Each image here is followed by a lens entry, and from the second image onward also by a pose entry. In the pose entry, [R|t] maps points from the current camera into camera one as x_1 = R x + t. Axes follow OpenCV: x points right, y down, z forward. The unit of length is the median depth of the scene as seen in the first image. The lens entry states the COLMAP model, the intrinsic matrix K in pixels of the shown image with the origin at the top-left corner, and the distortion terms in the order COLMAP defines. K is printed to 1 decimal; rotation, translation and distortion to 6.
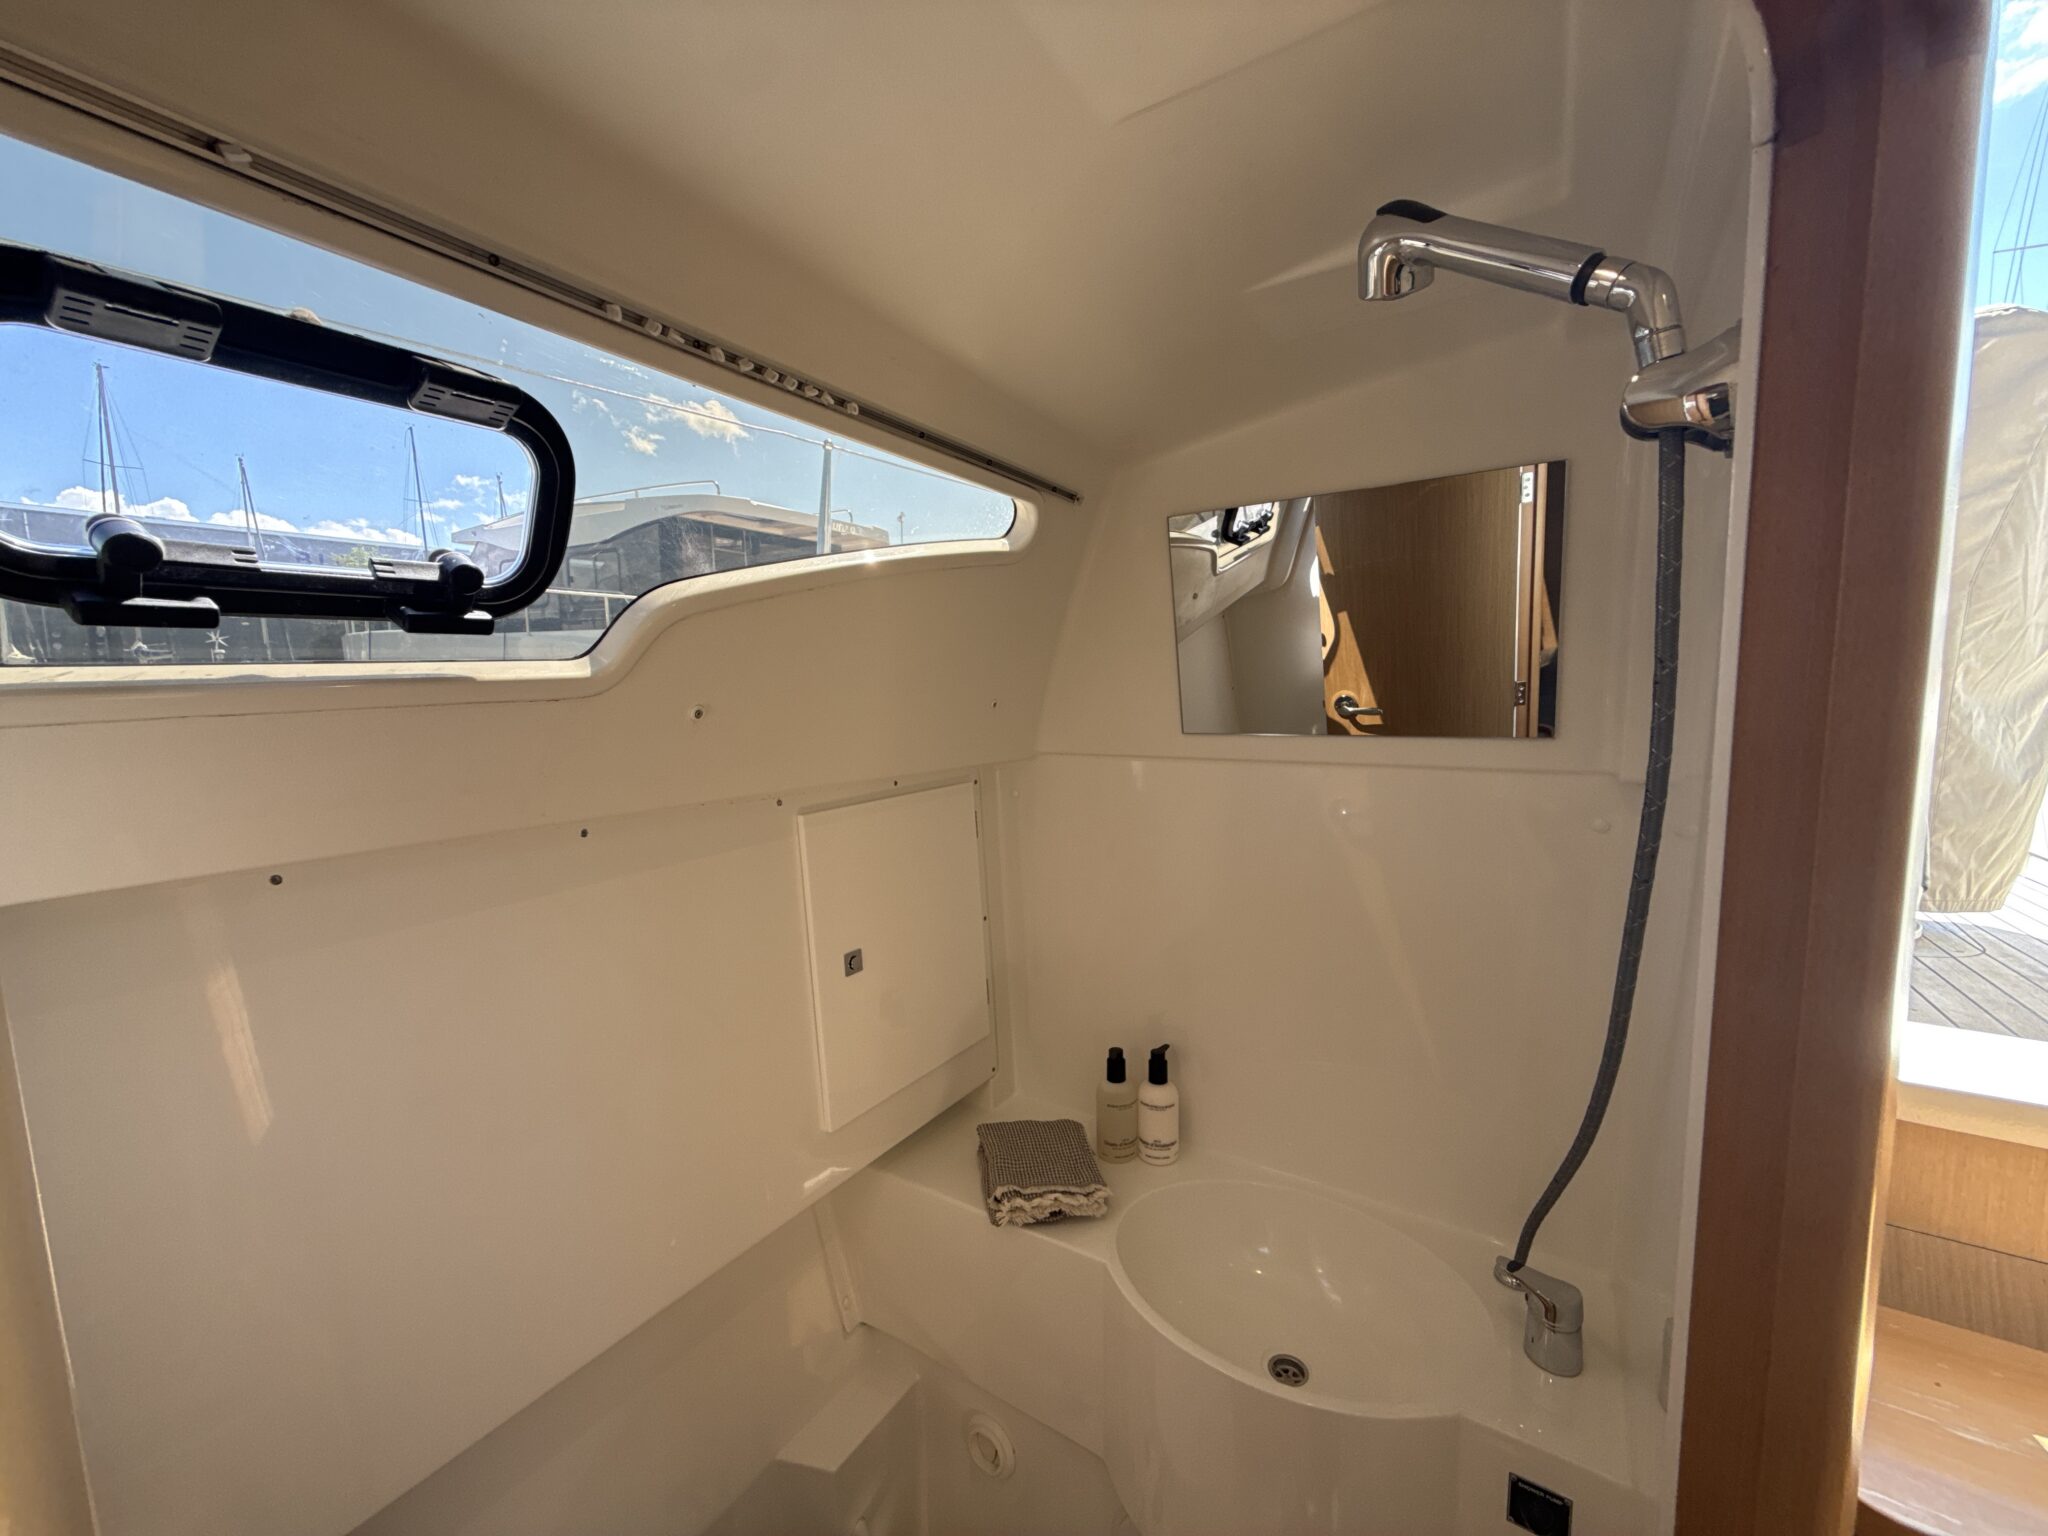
lens RADIAL K [[813.3, 0, 1023.0], [0, 813.3, 767.5], [0, 0, 1]] dist [0.000161, -0.000034]
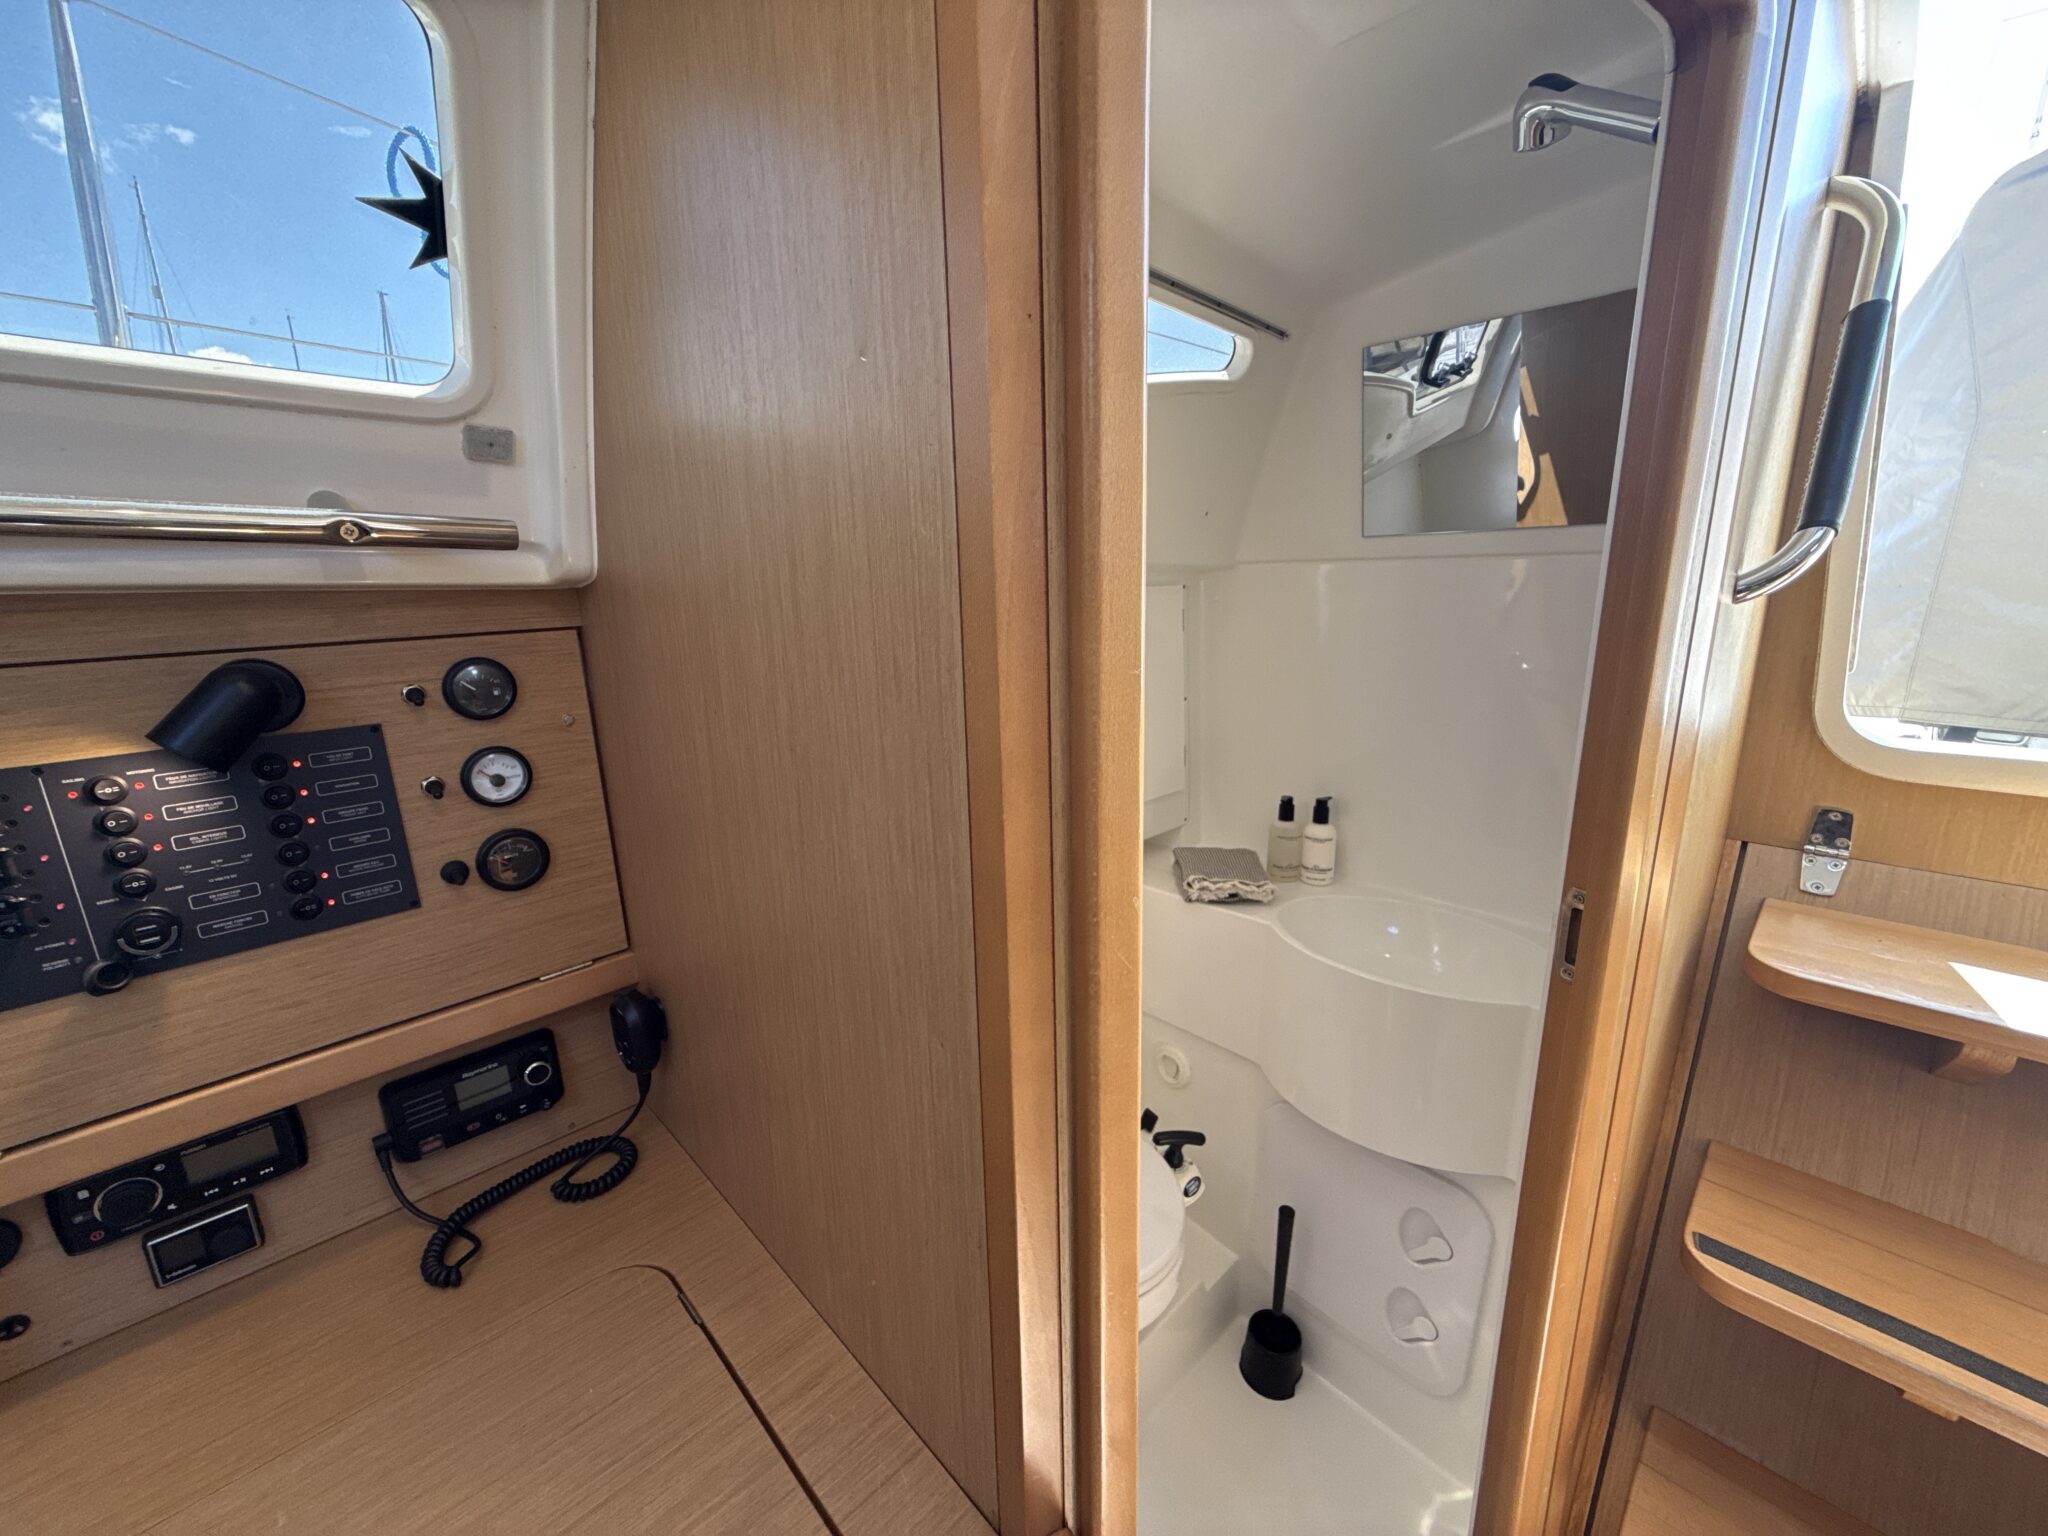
lens RADIAL K [[813.3, 0, 1023.0], [0, 813.3, 767.5], [0, 0, 1]] dist [0.000161, -0.000034]
pose [[0.976664, 0.053309, -0.208050, -0.027931], [-0.027459, 0.991749, 0.125217, 0.156404], [0.213009, -0.116582, 0.970070, -0.321410]]
